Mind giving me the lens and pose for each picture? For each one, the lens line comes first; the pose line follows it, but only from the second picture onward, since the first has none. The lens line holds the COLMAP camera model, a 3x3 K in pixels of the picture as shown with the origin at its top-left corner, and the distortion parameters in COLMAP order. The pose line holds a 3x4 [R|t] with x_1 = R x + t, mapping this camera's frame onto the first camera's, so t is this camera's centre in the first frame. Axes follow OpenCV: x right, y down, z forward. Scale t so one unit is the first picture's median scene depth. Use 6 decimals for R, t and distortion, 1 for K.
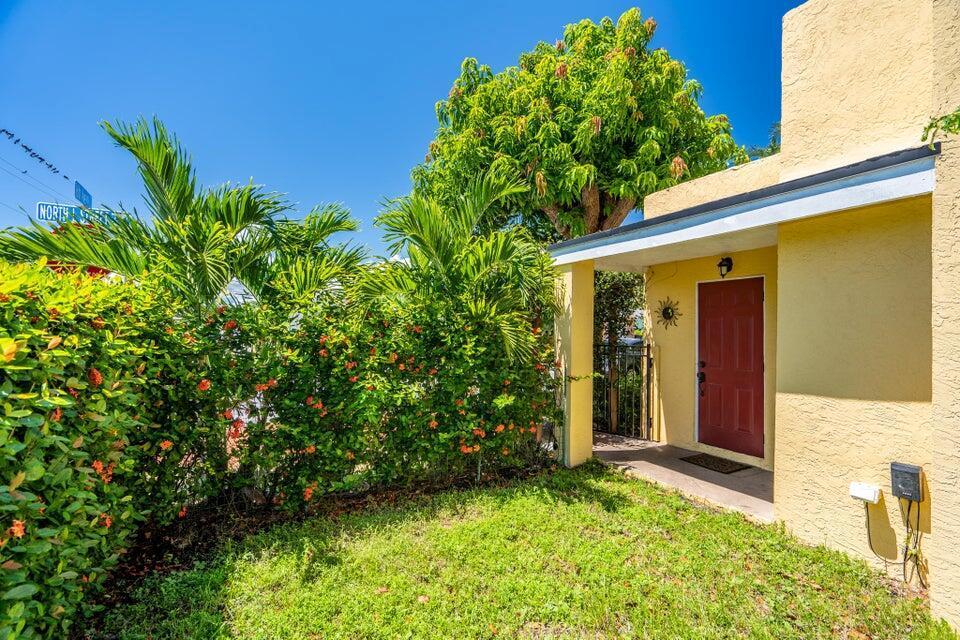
lens RADIAL K [[433.1, 0, 480.0], [0, 433.1, 320.0], [0, 0, 1]] dist [-0.001847, 0.005022]
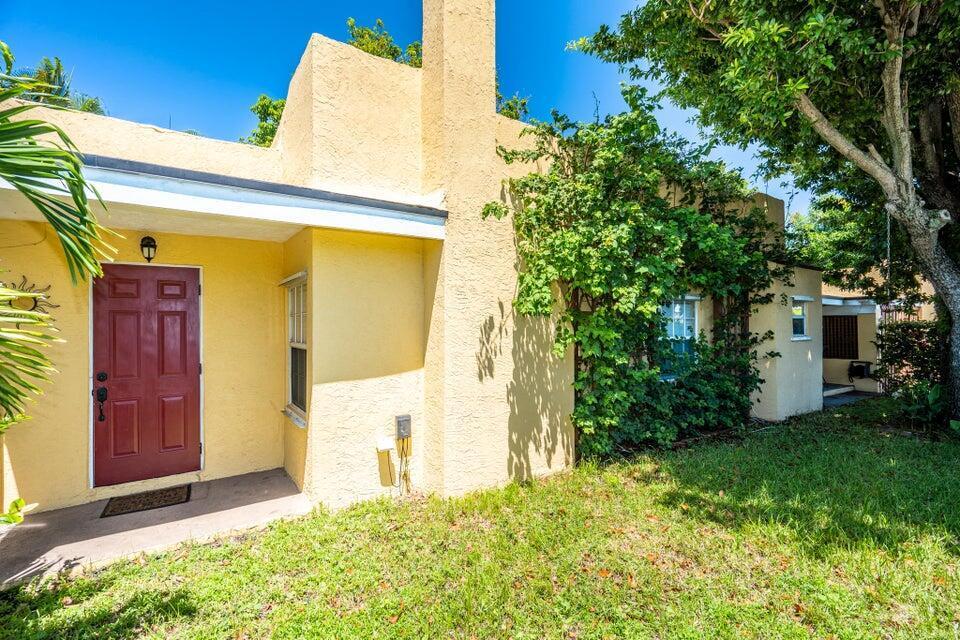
lens RADIAL K [[428.1, 0, 479.2], [0, 428.1, 322.1], [0, 0, 1]] dist [0.000350, 0.000409]
pose [[-0.092055, 0.003908, 0.995746, -0.420612], [-0.008716, 0.999951, -0.004730, 0.015991], [-0.995716, -0.009114, -0.092017, 0.736877]]
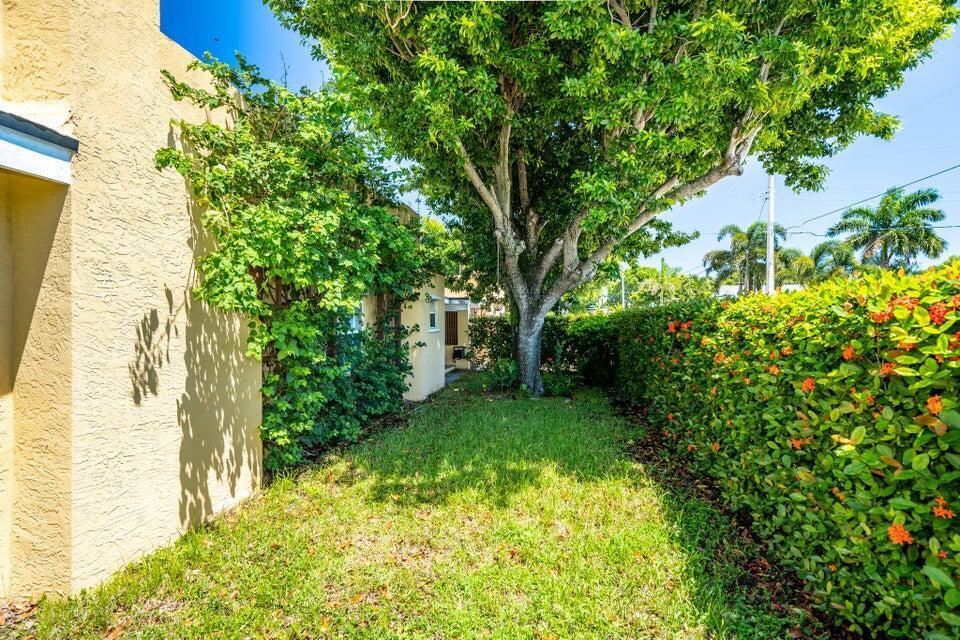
lens RADIAL K [[433.1, 0, 480.0], [0, 433.1, 320.0], [0, 0, 1]] dist [-0.001847, 0.005022]
pose [[-0.780684, -0.009001, 0.624861, -0.260601], [-0.012499, 0.999921, -0.001212, 0.009420], [-0.624801, -0.008756, -0.780735, 0.866379]]
